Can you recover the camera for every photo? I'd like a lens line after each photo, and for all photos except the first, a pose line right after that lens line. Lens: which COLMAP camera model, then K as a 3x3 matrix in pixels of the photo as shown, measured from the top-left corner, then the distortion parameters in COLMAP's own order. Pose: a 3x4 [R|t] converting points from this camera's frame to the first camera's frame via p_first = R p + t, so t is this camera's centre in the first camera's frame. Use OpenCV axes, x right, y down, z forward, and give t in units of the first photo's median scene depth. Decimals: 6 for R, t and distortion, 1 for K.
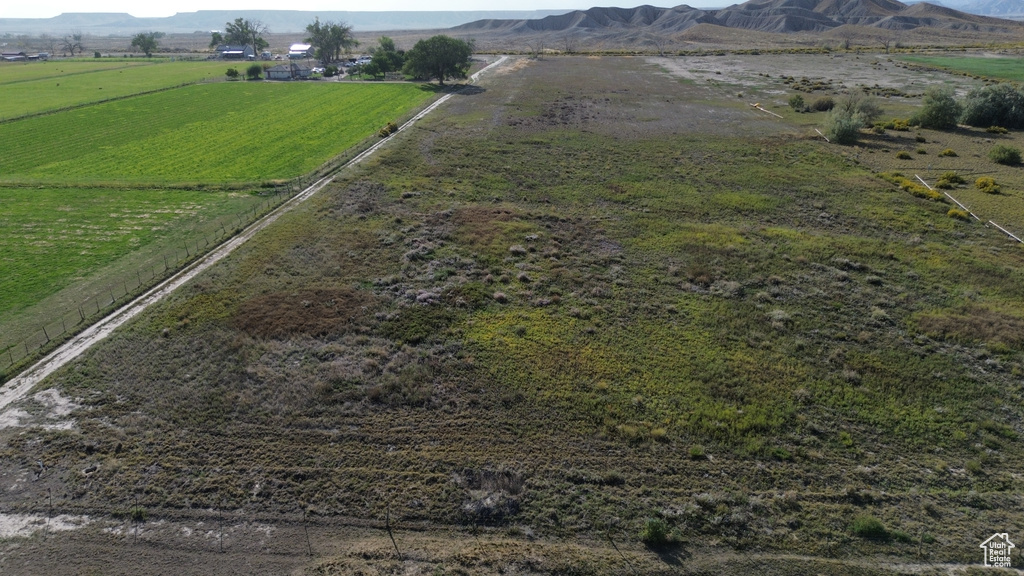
lens RADIAL K [[724.9, 0, 513.3], [0, 724.9, 285.6], [0, 0, 1]] dist [0.060668, -0.051824]
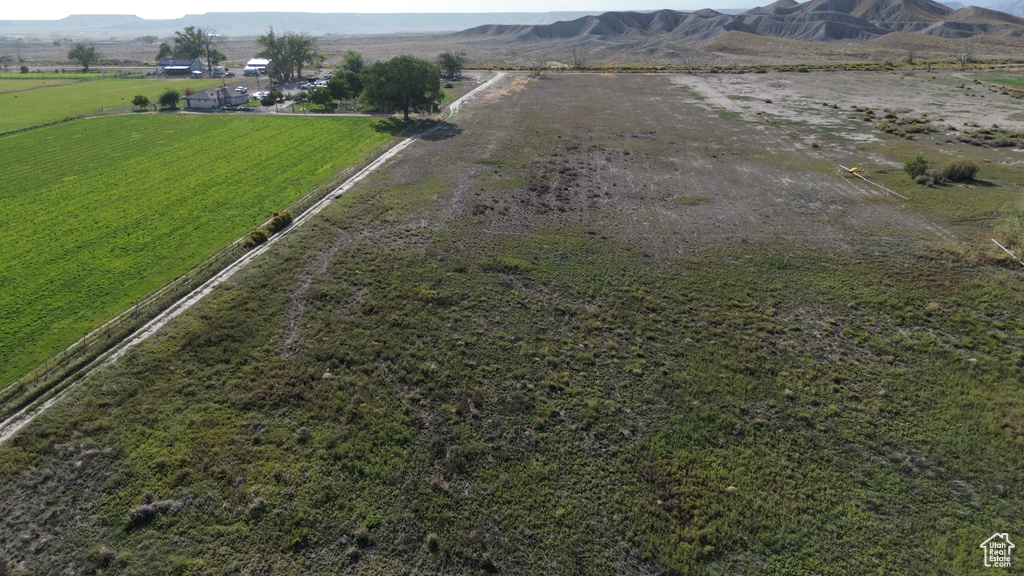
lens RADIAL K [[724.9, 0, 513.3], [0, 724.9, 285.6], [0, 0, 1]] dist [0.060668, -0.051824]
pose [[0.999852, 0.006482, -0.015907, 0.023559], [-0.006506, 0.999978, -0.001426, -0.093724], [0.015898, 0.001529, 0.999872, 0.222072]]
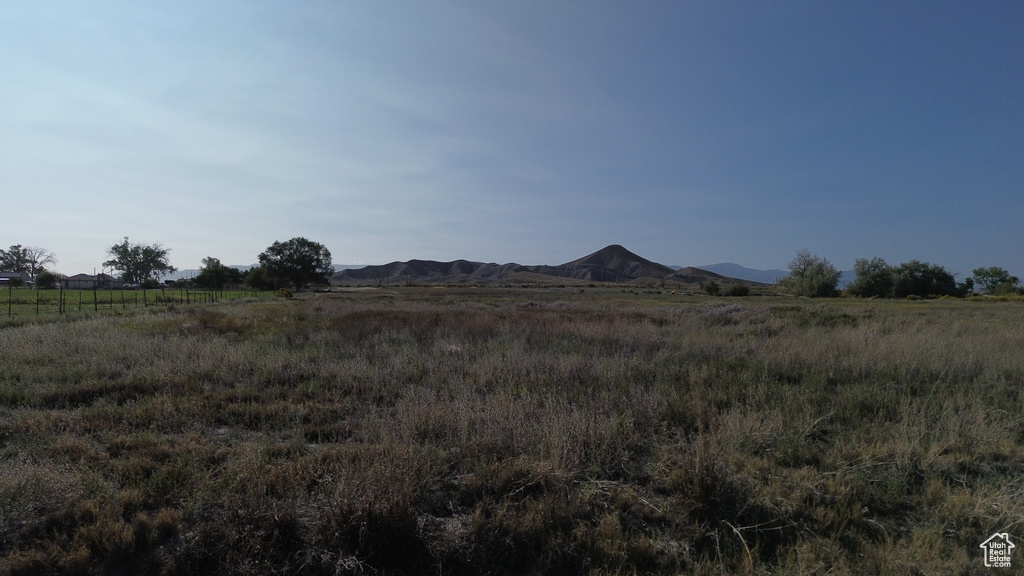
lens RADIAL K [[724.9, 0, 513.3], [0, 724.9, 285.6], [0, 0, 1]] dist [0.060668, -0.051824]
pose [[0.959097, 0.011989, 0.282823, -0.089808], [0.089708, 0.934735, -0.343837, 0.034148], [-0.268486, 0.355144, 0.895426, 0.141531]]
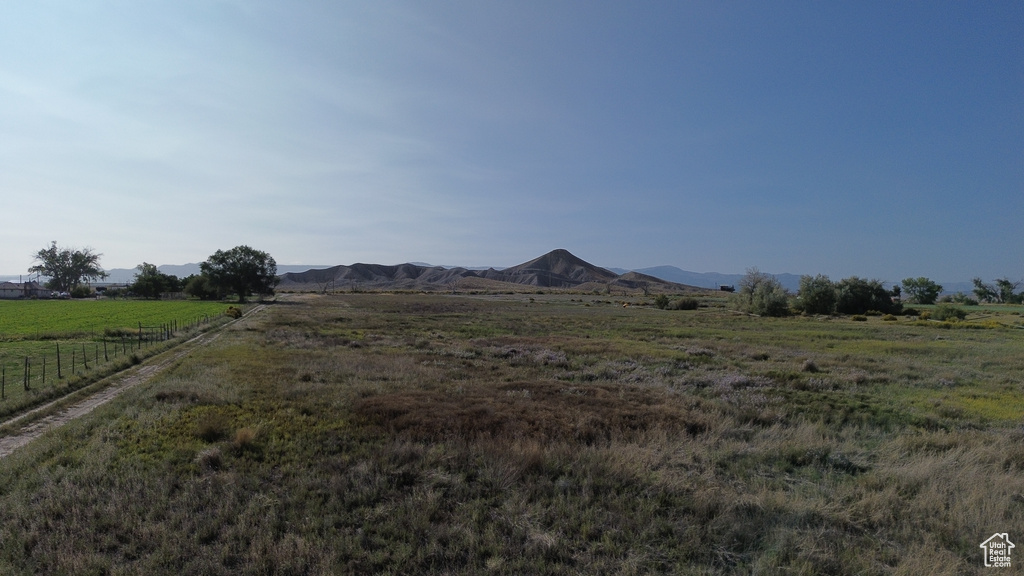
lens RADIAL K [[724.9, 0, 513.3], [0, 724.9, 285.6], [0, 0, 1]] dist [0.060668, -0.051824]
pose [[0.934218, 0.016723, 0.356309, -0.097101], [0.112076, 0.934552, -0.337716, 0.022774], [-0.338637, 0.355434, 0.871201, 0.143267]]
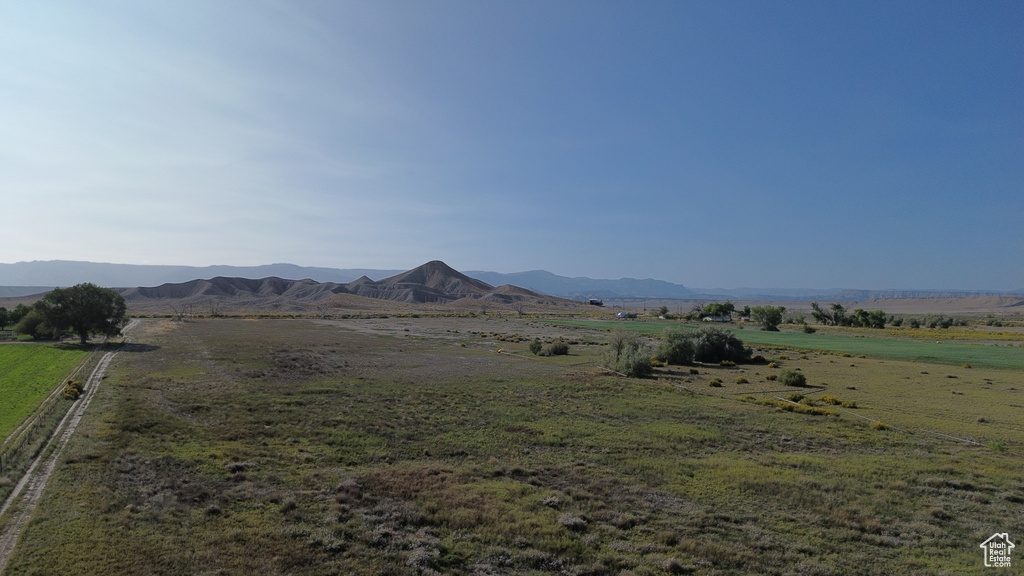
lens RADIAL K [[724.9, 0, 513.3], [0, 724.9, 285.6], [0, 0, 1]] dist [0.060668, -0.051824]
pose [[0.859465, 0.024661, 0.510599, -0.097399], [0.162017, 0.934201, -0.317836, -0.013452], [-0.484840, 0.355895, 0.798917, 0.130857]]
